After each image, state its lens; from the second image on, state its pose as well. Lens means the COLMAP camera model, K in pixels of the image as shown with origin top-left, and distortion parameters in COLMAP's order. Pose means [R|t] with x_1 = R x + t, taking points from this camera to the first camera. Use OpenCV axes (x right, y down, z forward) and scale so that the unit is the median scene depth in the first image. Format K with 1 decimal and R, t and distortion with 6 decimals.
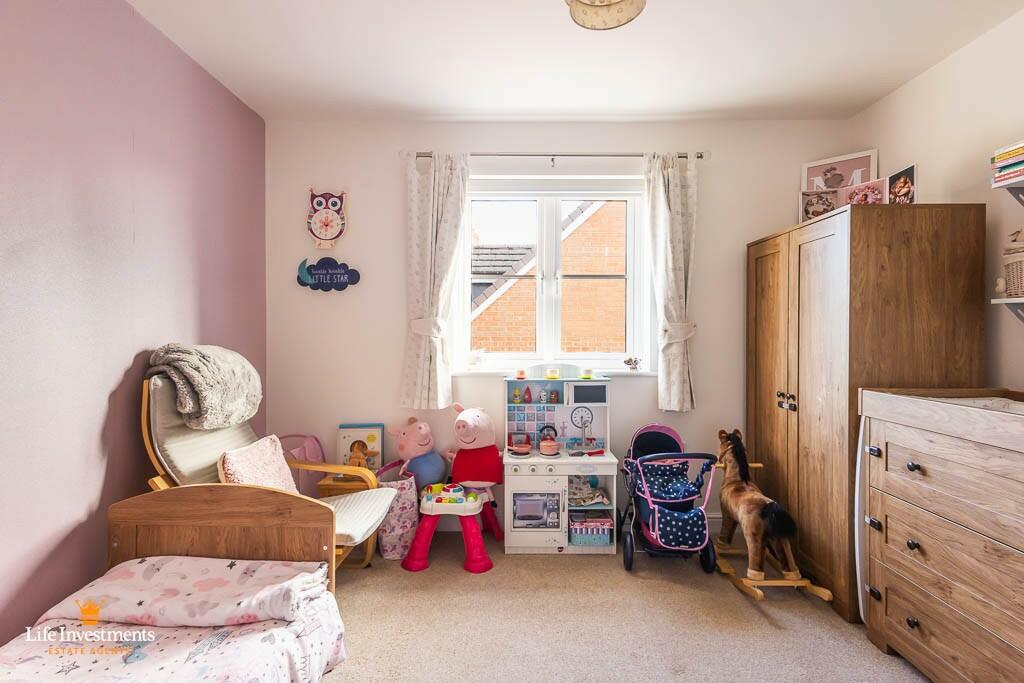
lens RADIAL K [[470.8, 0, 513.8], [0, 470.8, 340.3], [0, 0, 1]] dist [0.012606, -0.003135]
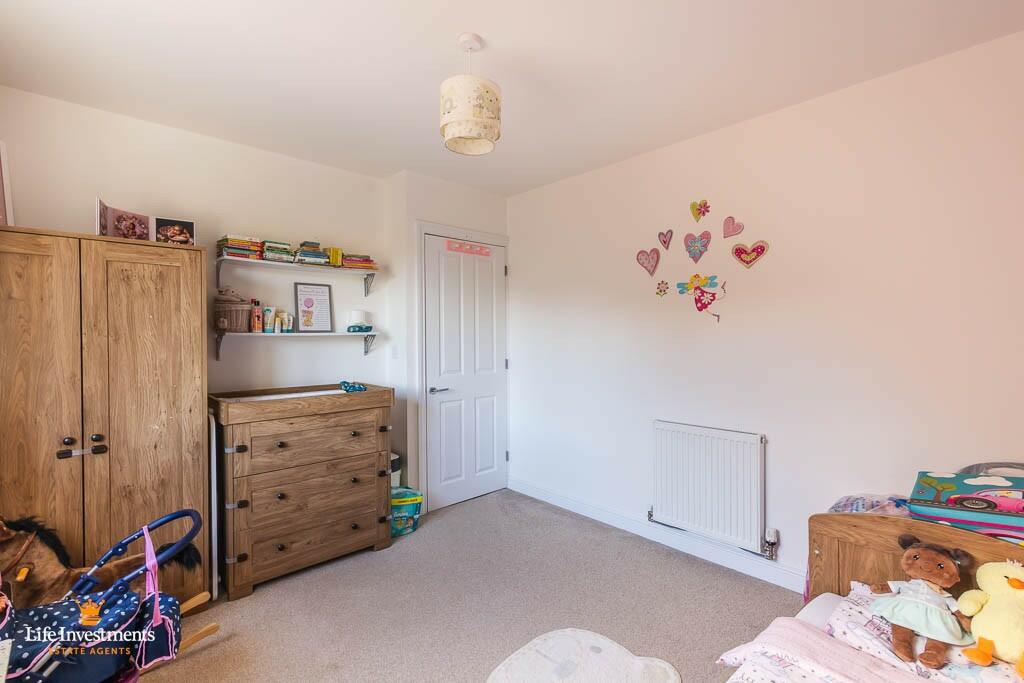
lens RADIAL K [[470.8, 0, 513.8], [0, 470.8, 340.3], [0, 0, 1]] dist [0.012606, -0.003135]
pose [[-0.677666, -0.011118, 0.735286, -0.576512], [0.010807, 0.999627, 0.025074, -0.072230], [-0.735291, 0.024938, -0.677293, 1.097207]]
